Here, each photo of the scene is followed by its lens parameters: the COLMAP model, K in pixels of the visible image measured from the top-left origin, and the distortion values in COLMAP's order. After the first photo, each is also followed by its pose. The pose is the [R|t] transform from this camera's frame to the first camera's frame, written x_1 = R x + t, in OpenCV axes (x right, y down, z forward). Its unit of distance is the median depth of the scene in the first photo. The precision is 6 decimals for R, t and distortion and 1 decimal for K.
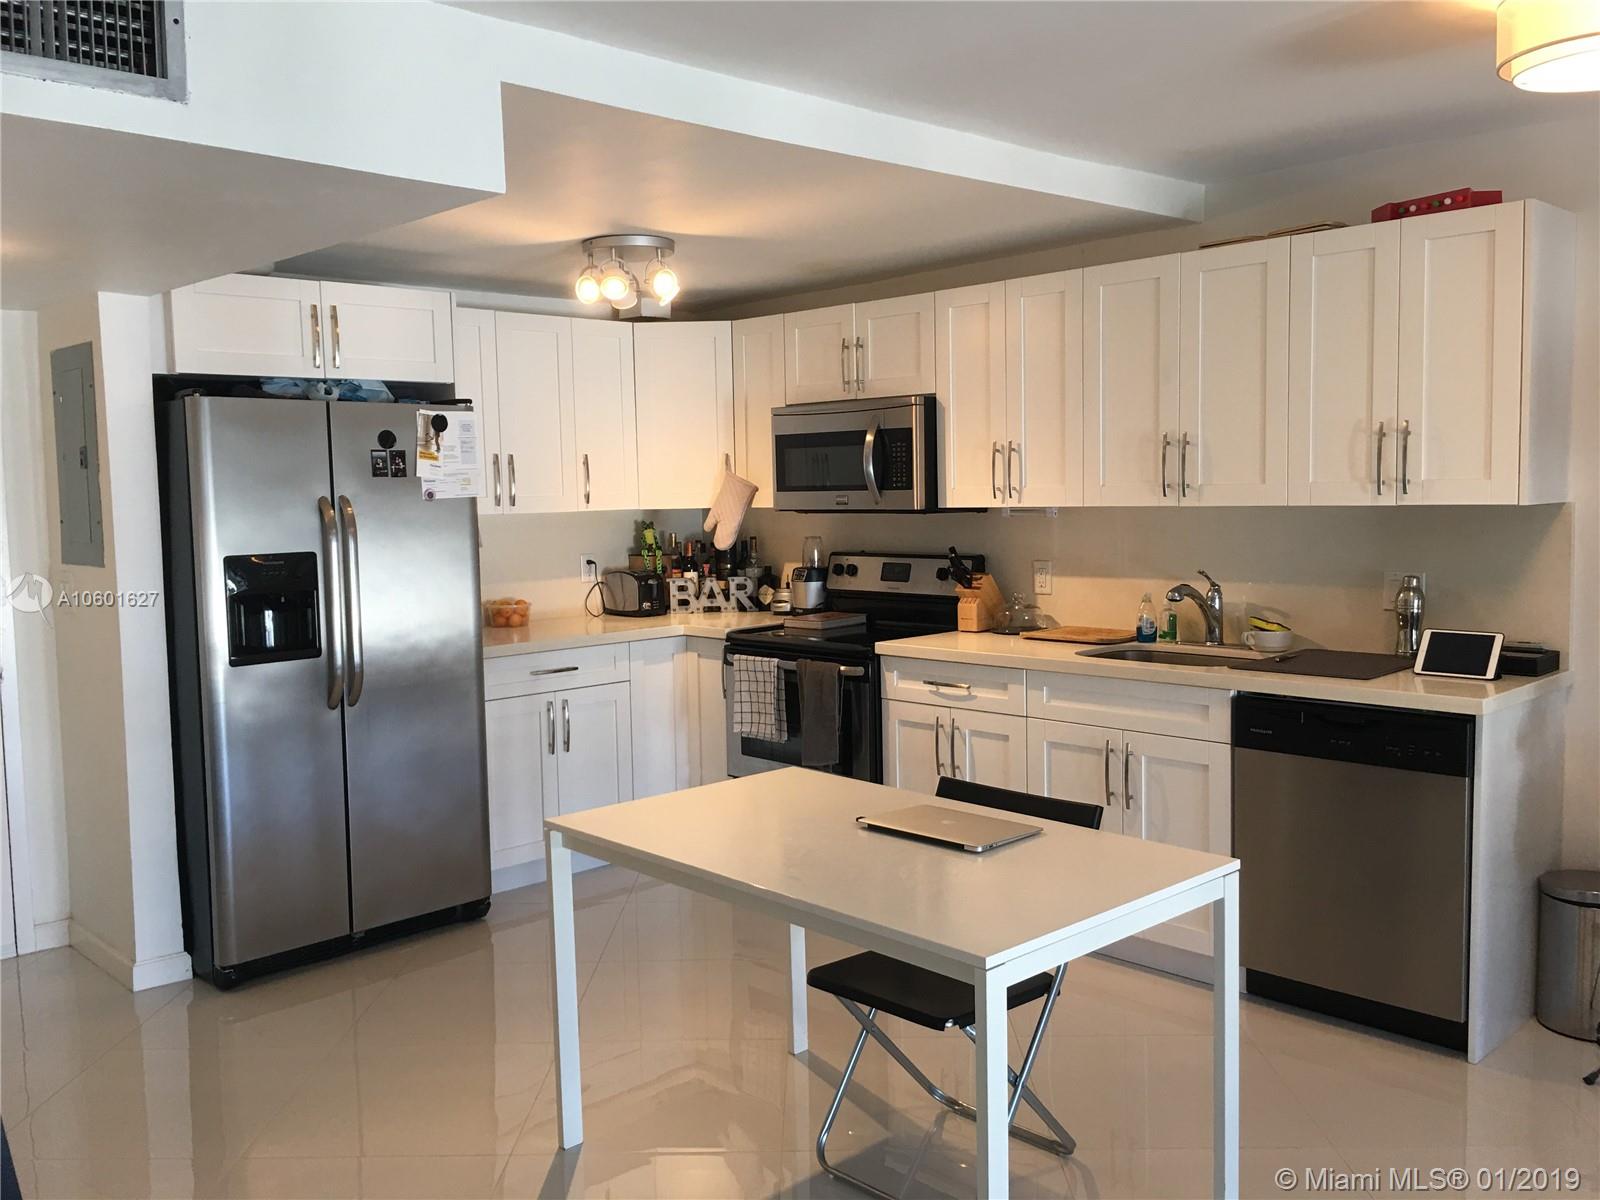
lens RADIAL K [[1371.8, 0, 797.9], [0, 1371.8, 608.7], [0, 0, 1]] dist [0.038112, -0.039048]
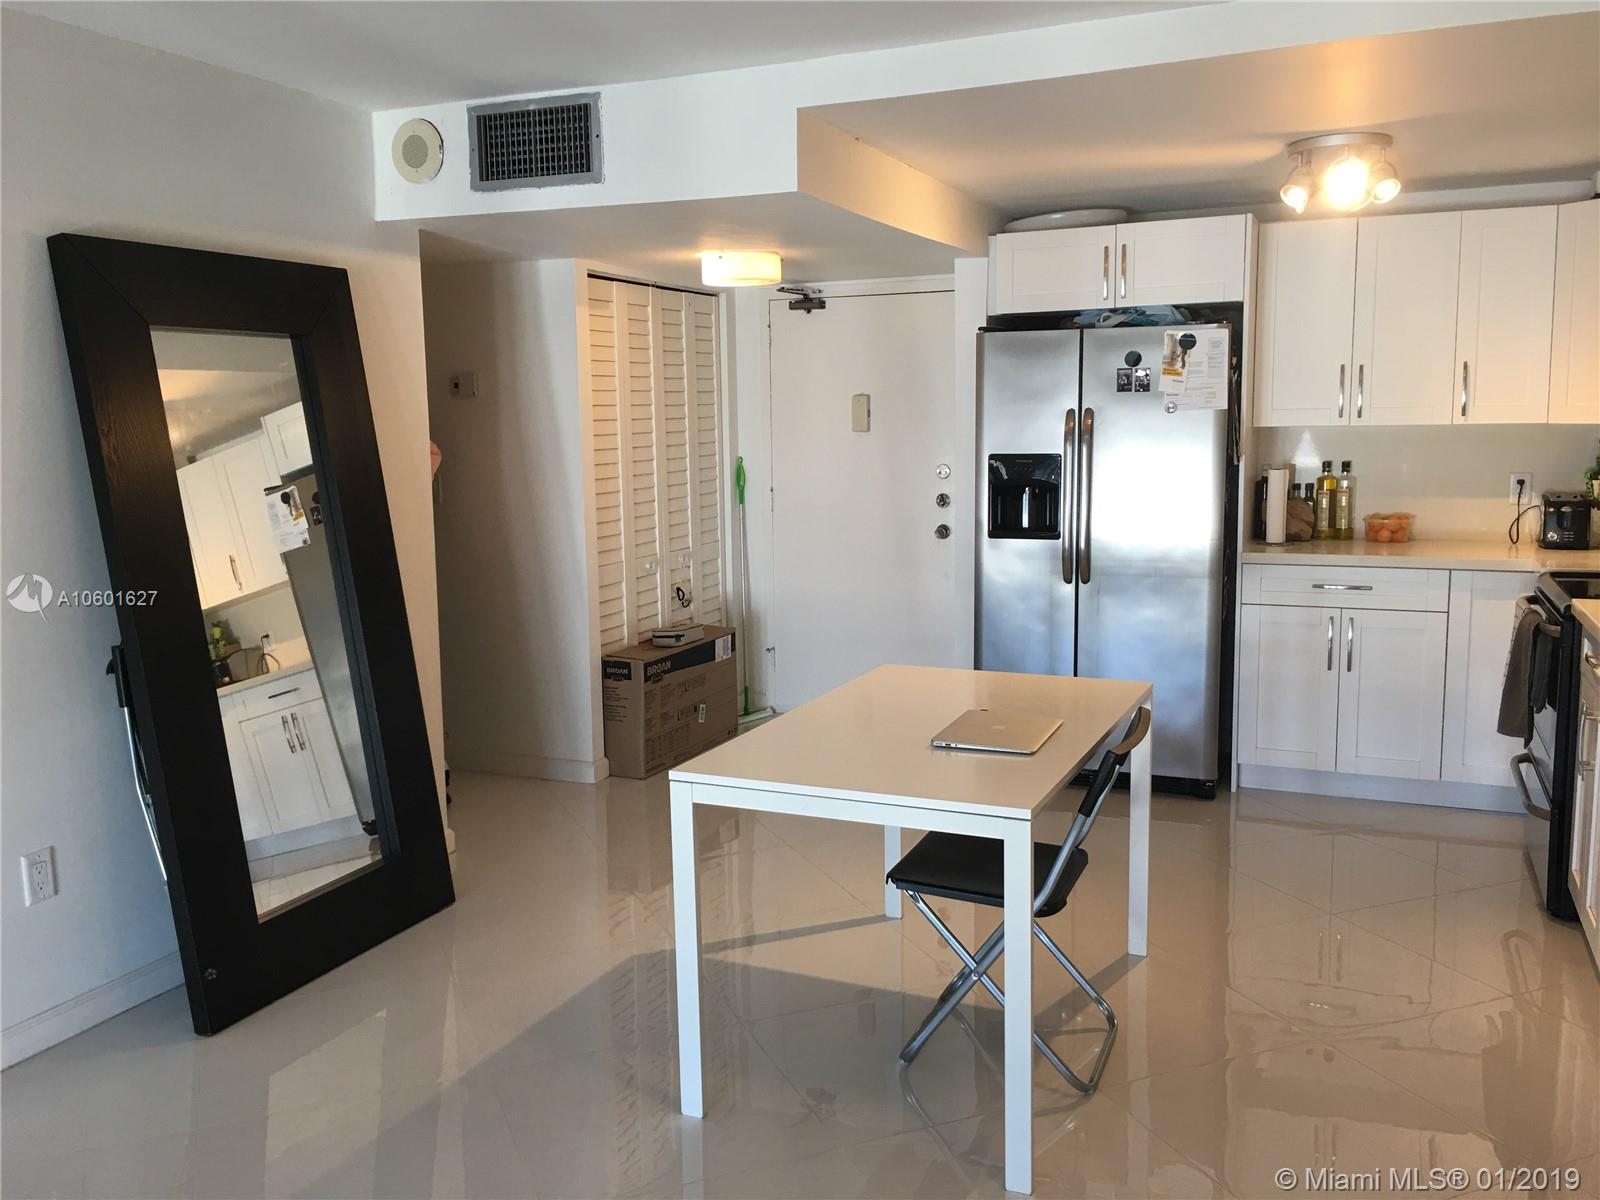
lens RADIAL K [[1371.8, 0, 791.9], [0, 1371.8, 596.8], [0, 0, 1]] dist [0.038112, -0.039048]
pose [[0.388371, 0.137767, -0.911147, 0.669231], [-0.076792, 0.990161, 0.116983, -0.038833], [0.918298, 0.024536, 0.395129, 0.289425]]
